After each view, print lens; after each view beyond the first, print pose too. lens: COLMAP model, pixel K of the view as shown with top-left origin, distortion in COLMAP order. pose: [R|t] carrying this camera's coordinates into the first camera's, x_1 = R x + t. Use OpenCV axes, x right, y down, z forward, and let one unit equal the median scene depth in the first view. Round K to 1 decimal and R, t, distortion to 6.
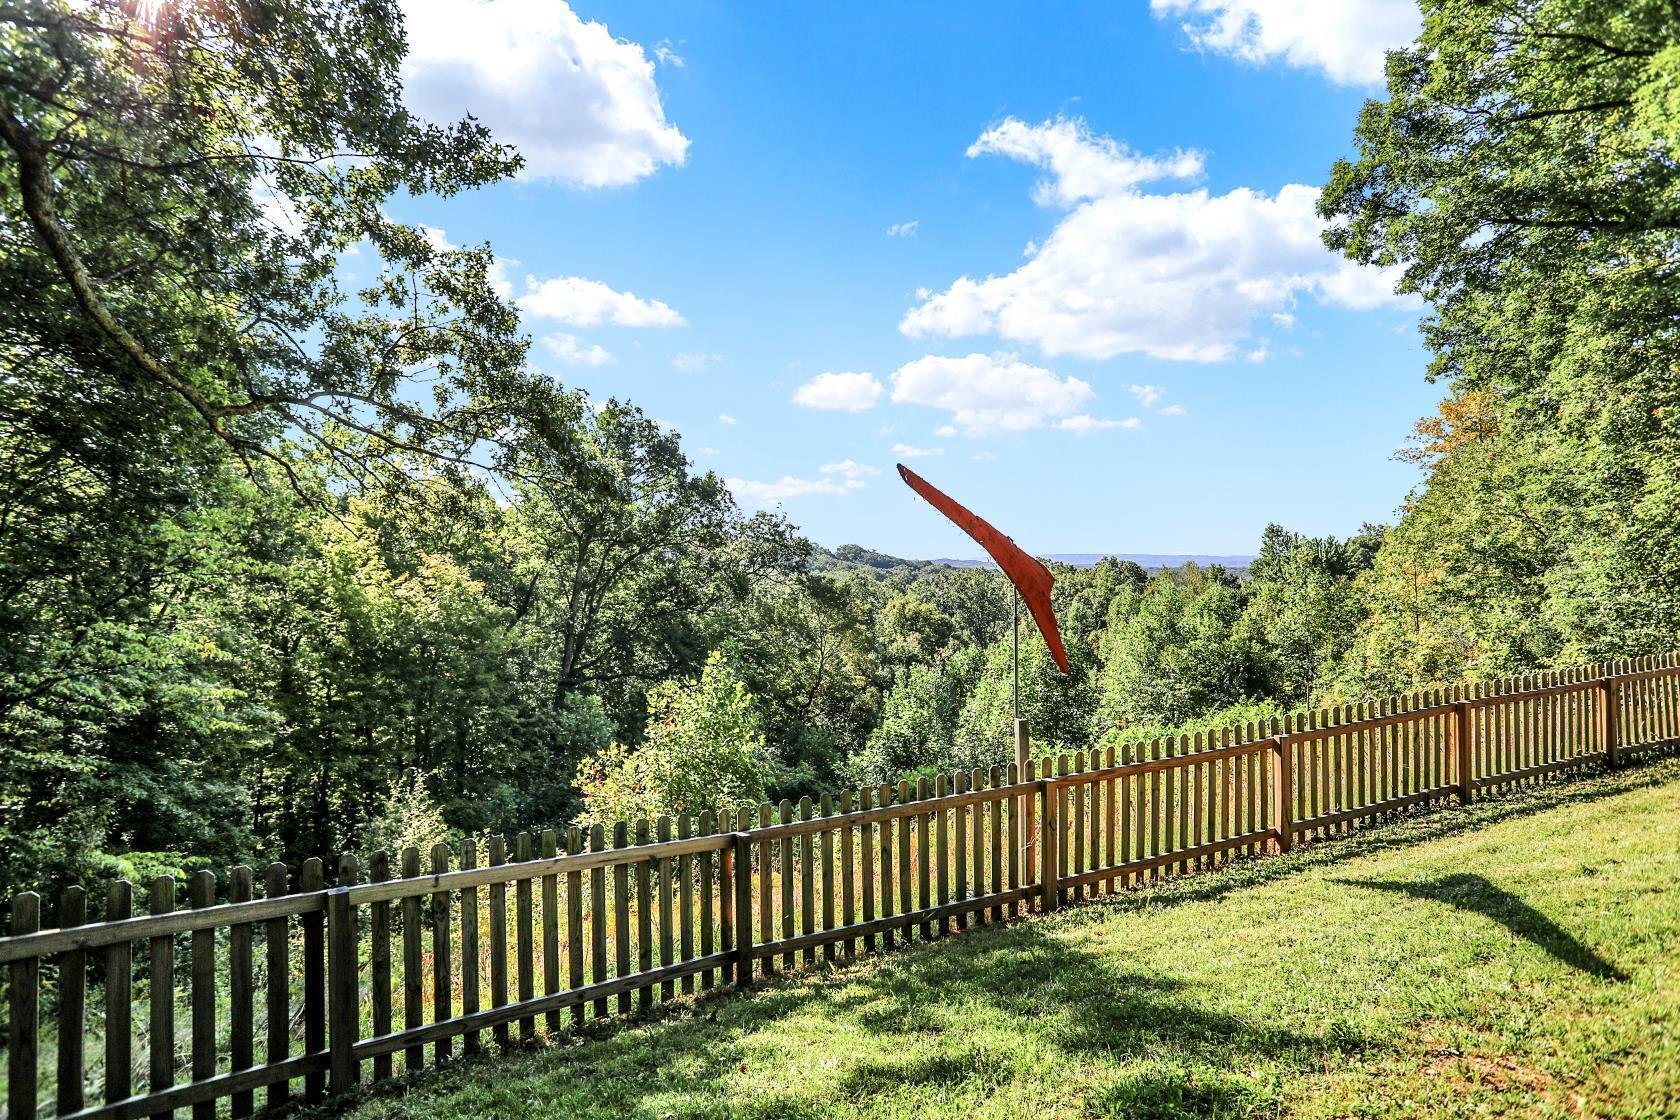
lens RADIAL K [[835.4, 0, 839.8], [0, 835.4, 549.7], [0, 0, 1]] dist [-0.058525, 0.025422]
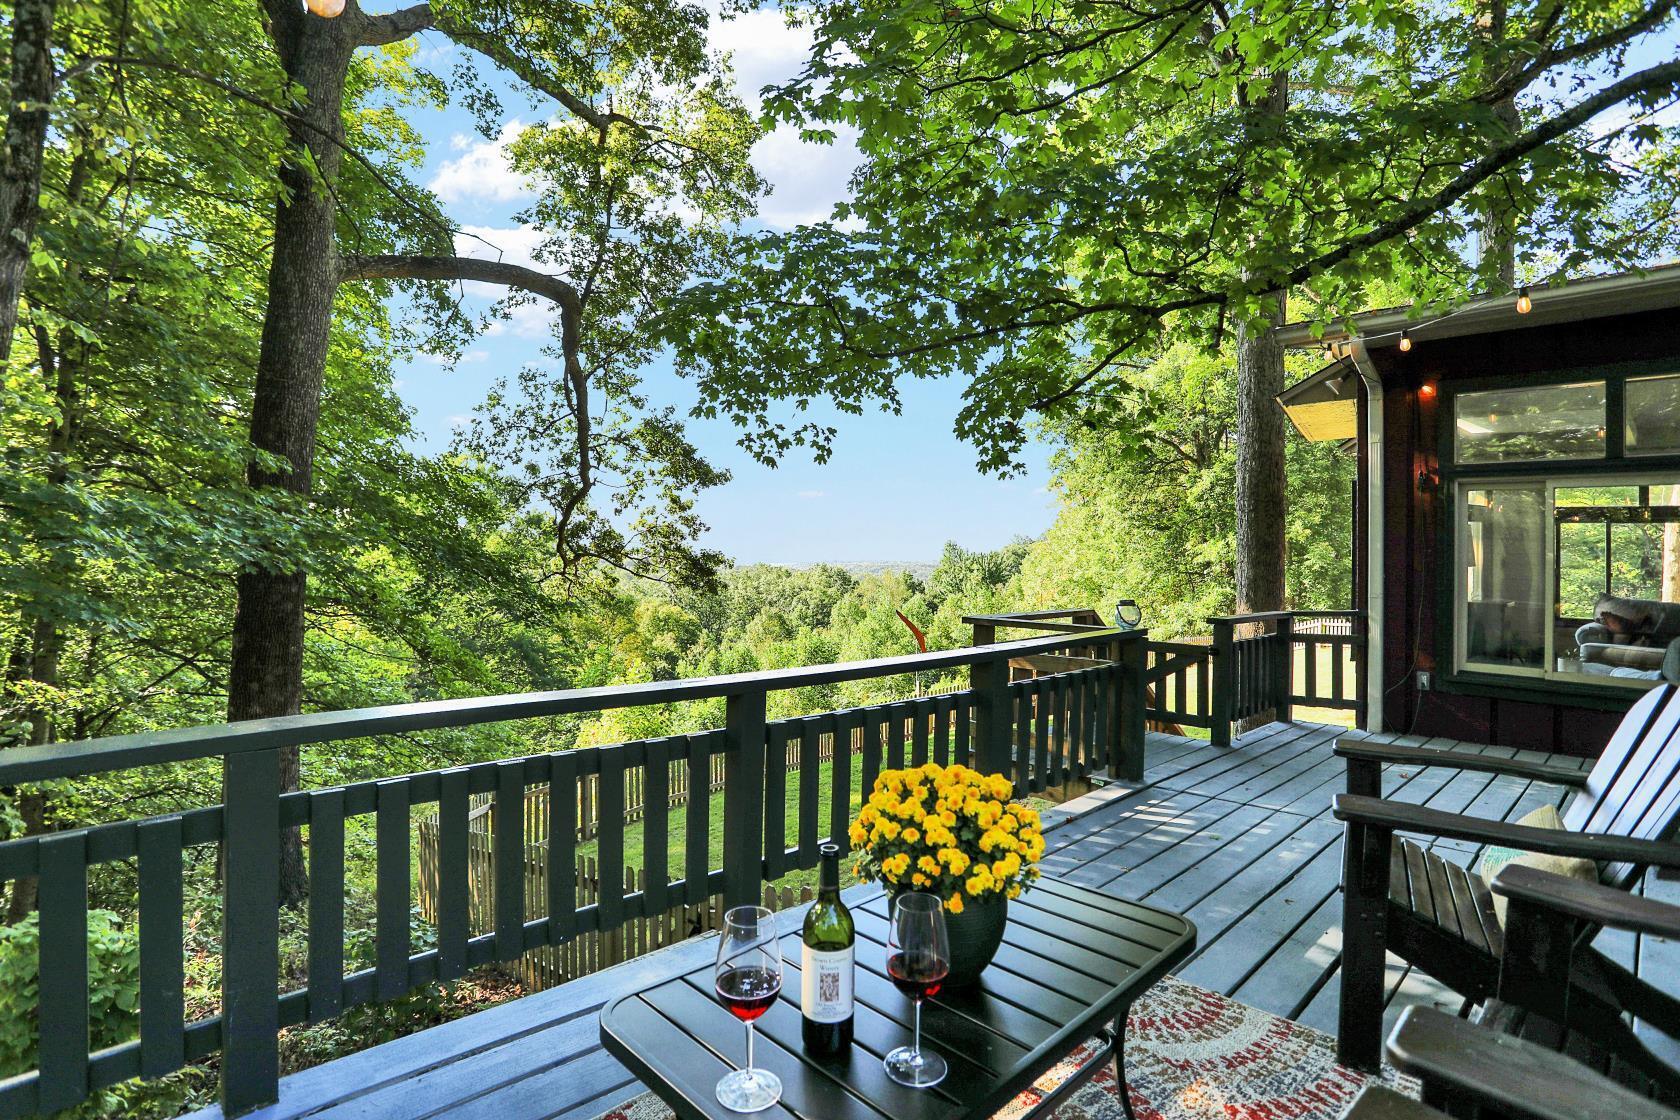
lens RADIAL K [[862.3, 0, 843.3], [0, 862.3, 538.1], [0, 0, 1]] dist [-0.057145, 0.020110]
pose [[0.931389, 0.018440, 0.363558, -0.222938], [-0.018022, 0.999827, -0.004541, -0.057755], [-0.363579, -0.002322, 0.931560, -0.352594]]
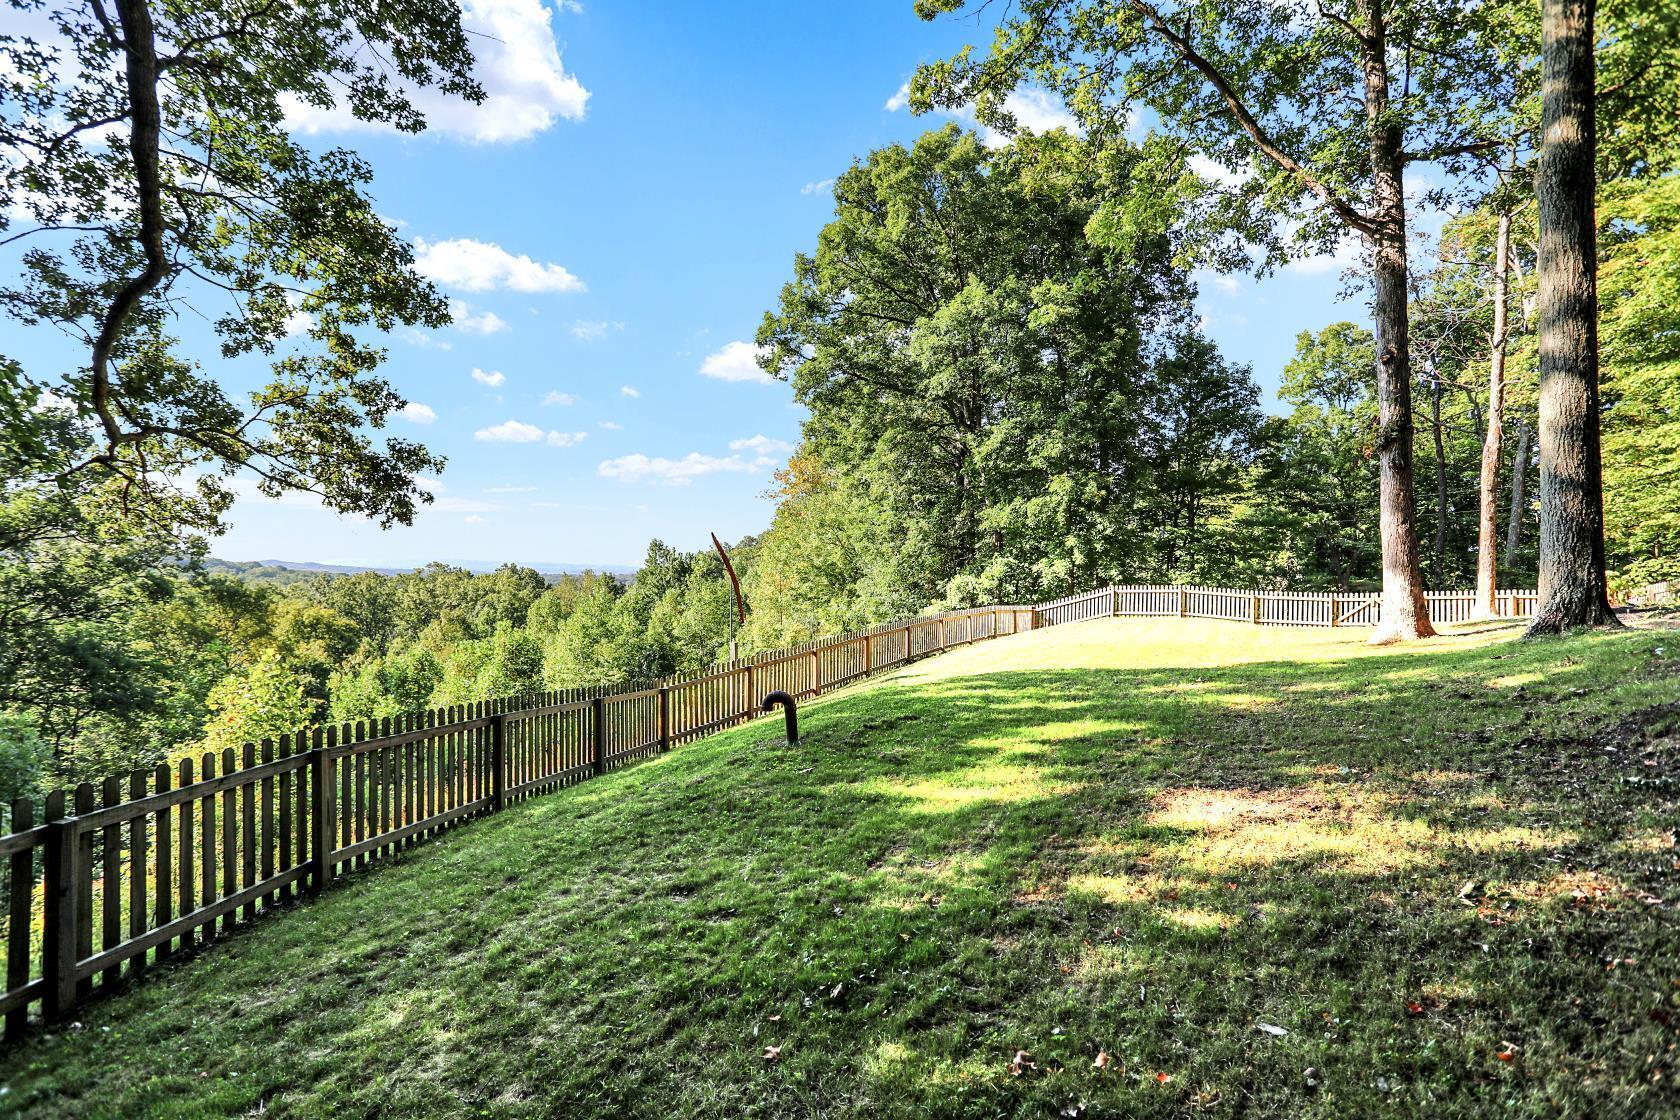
lens RADIAL K [[838.7, 0, 840.0], [0, 838.7, 547.4], [0, 0, 1]] dist [-0.045767, 0.021227]
pose [[0.740632, 0.036137, 0.670939, -0.190271], [-0.028632, 0.999343, -0.022219, -0.002076], [-0.671301, -0.002754, 0.741180, -0.151285]]
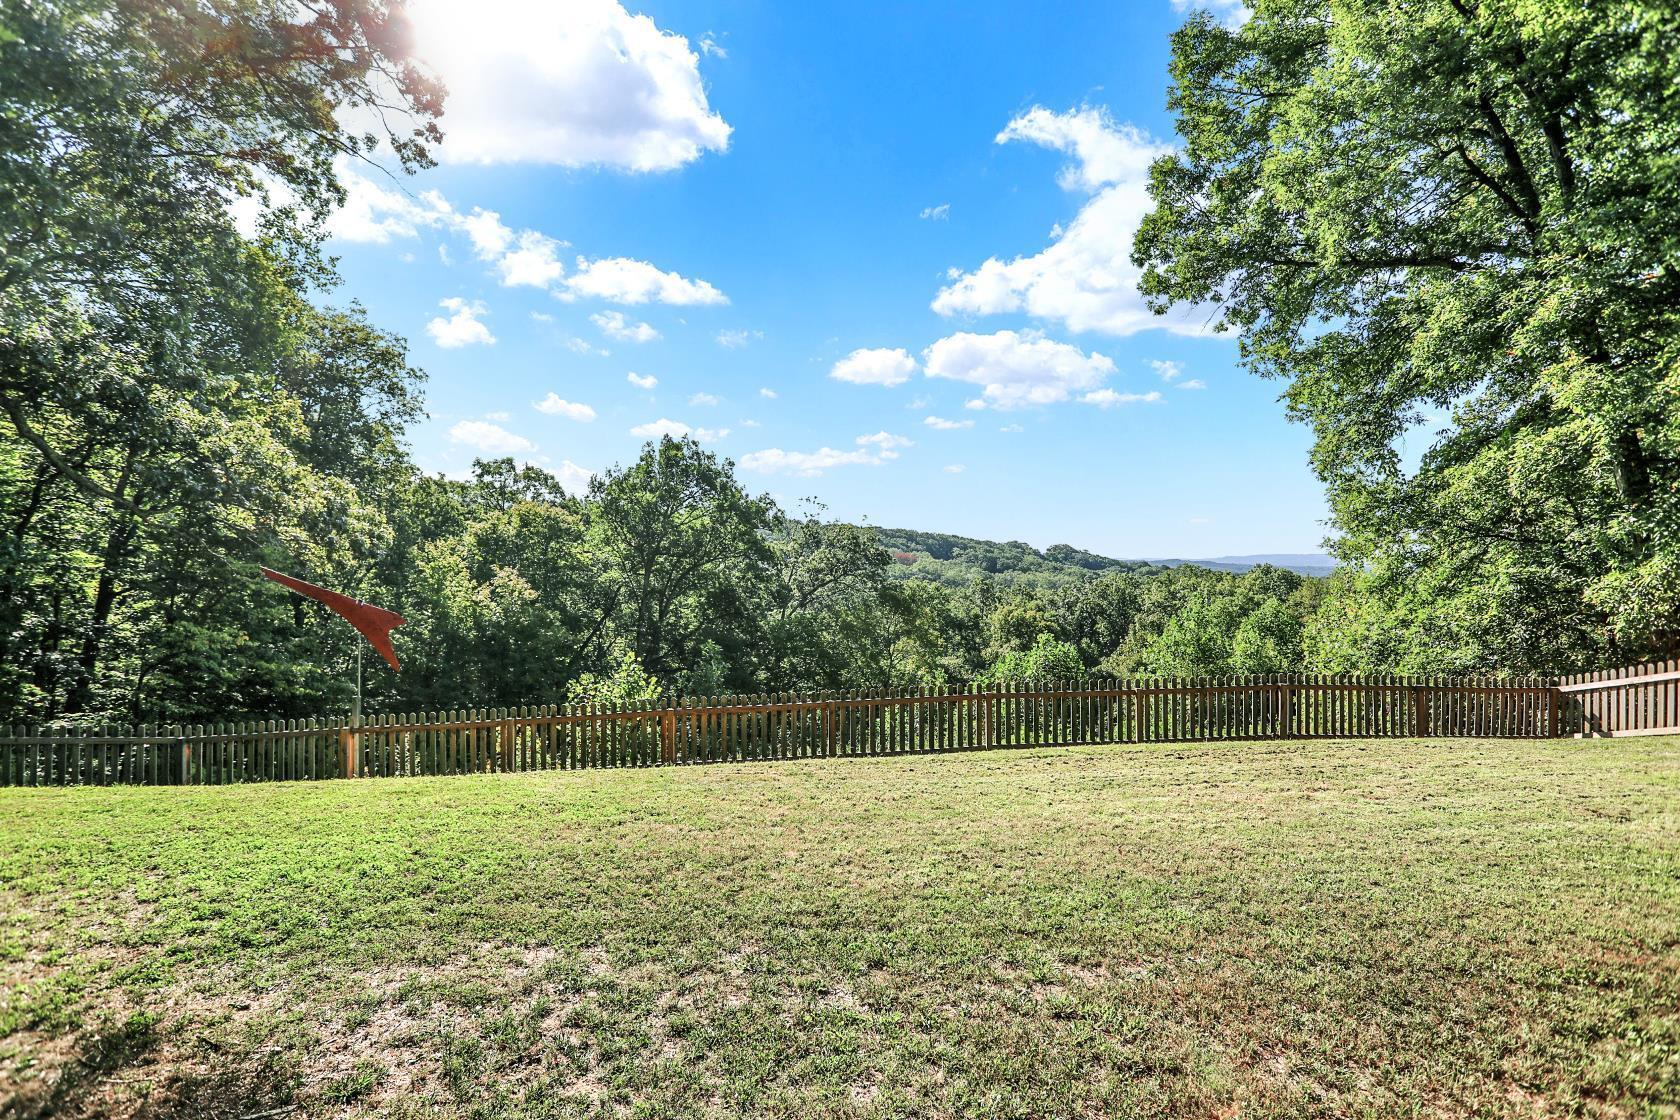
lens RADIAL K [[835.4, 0, 839.8], [0, 835.4, 549.7], [0, 0, 1]] dist [-0.058525, 0.025422]
pose [[0.962150, 0.002664, -0.272507, 0.297434], [-0.002113, 0.999995, 0.002316, -0.022917], [0.272512, -0.001653, 0.962151, -0.080900]]
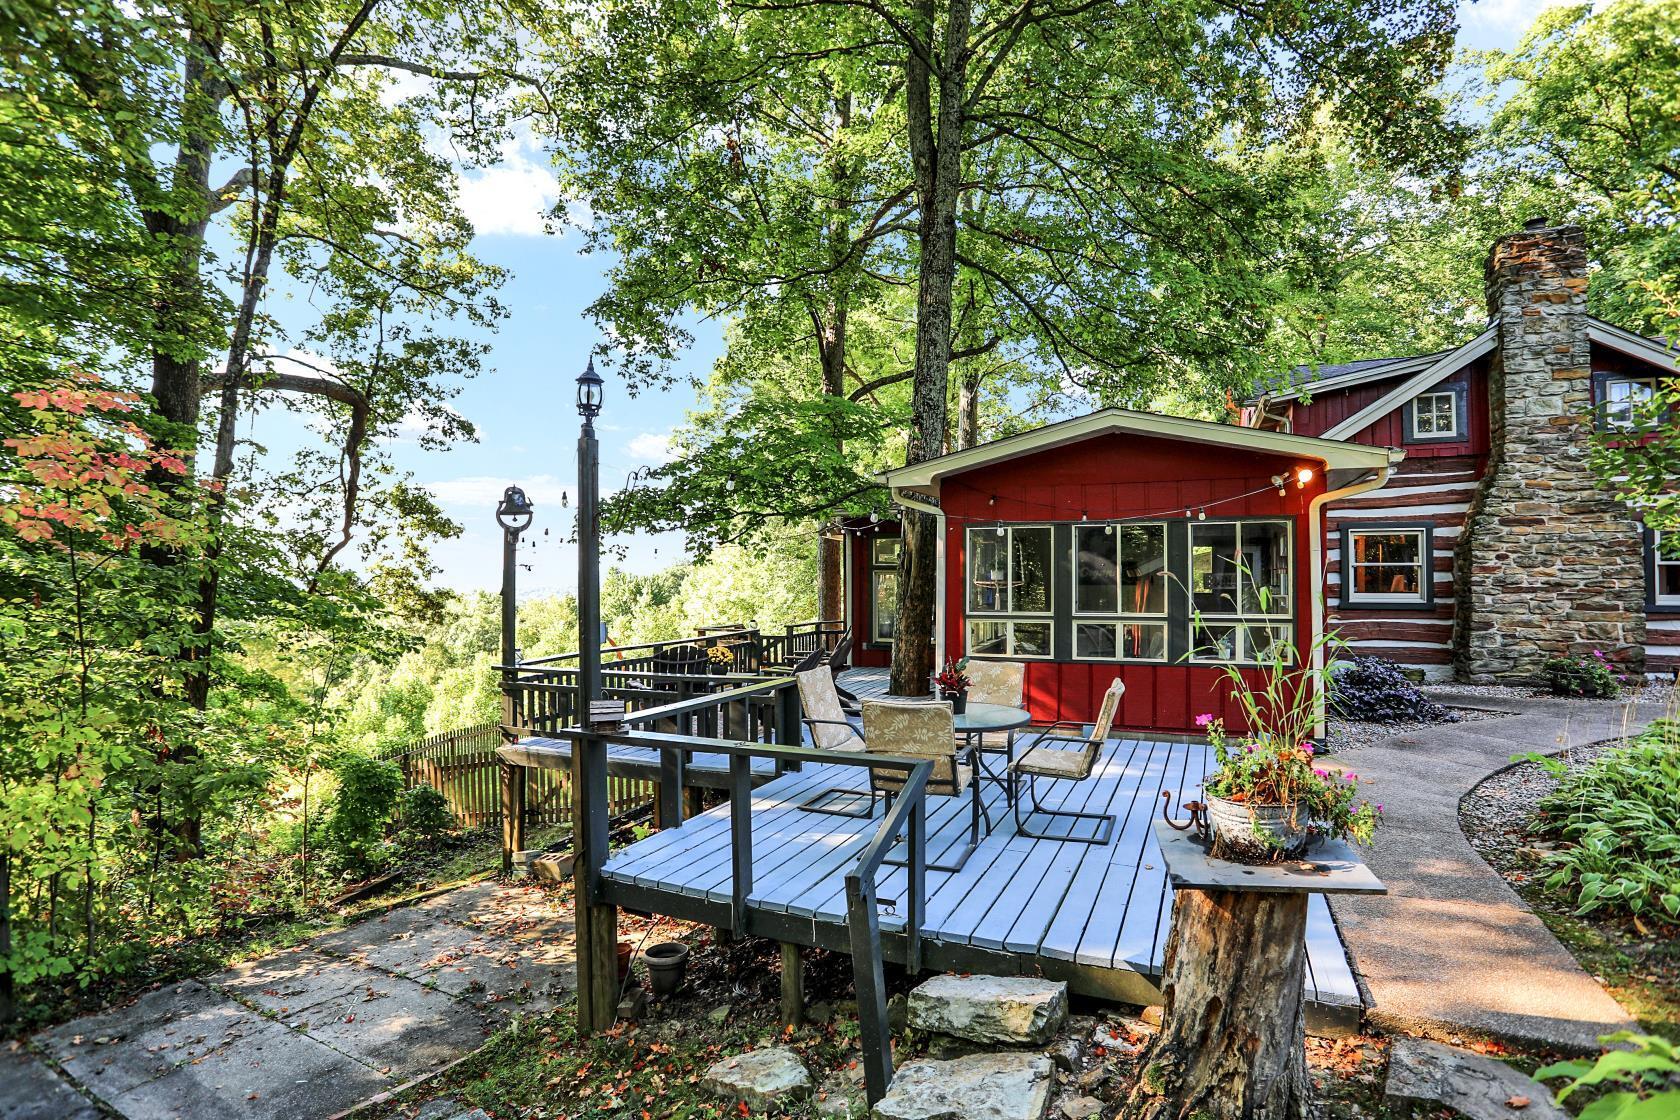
lens RADIAL K [[875.6, 0, 835.9], [0, 875.6, 595.5], [0, 0, 1]] dist [-0.060937, 0.020469]
pose [[0.727945, -0.019255, 0.685365, -0.352390], [-0.005998, 0.999389, 0.034447, -0.071458], [-0.685610, -0.029187, 0.727384, -0.525273]]
